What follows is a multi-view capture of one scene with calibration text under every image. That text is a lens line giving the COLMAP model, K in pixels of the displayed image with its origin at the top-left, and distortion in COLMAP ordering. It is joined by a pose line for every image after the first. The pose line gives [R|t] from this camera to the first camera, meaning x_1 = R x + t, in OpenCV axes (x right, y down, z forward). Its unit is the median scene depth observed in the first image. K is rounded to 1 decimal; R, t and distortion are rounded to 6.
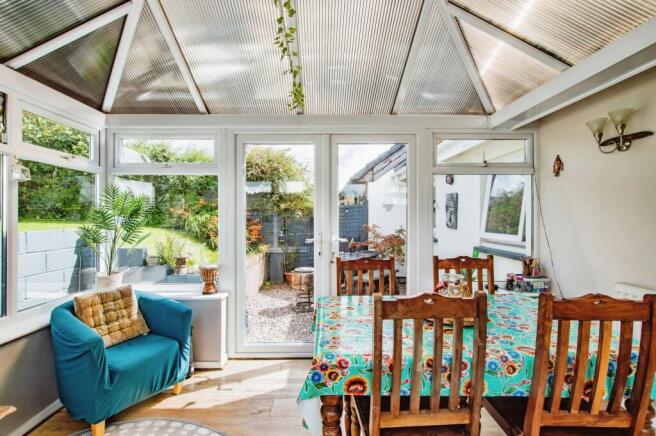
lens RADIAL K [[305.7, 0, 328.0], [0, 305.7, 218.0], [0, 0, 1]] dist [-0.000723, -0.000001]
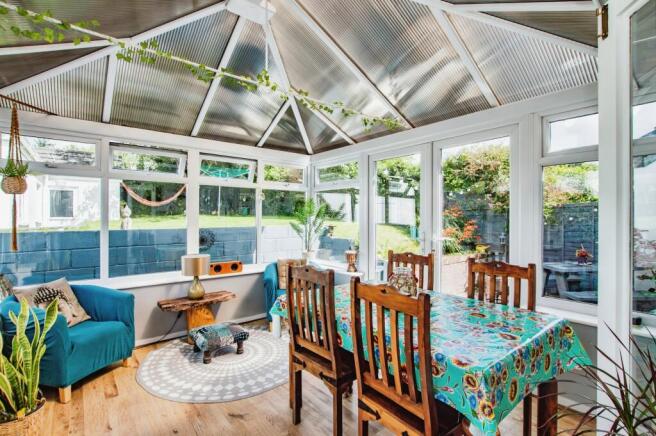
lens RADIAL K [[307.9, 0, 328.0], [0, 307.9, 218.0], [0, 0, 1]] dist [0.000195, 0.000013]
pose [[0.632720, 0.003219, -0.774374, 0.880160], [-0.000699, 0.999993, 0.003586, -0.007216], [0.774380, -0.001727, 0.632718, 0.020473]]
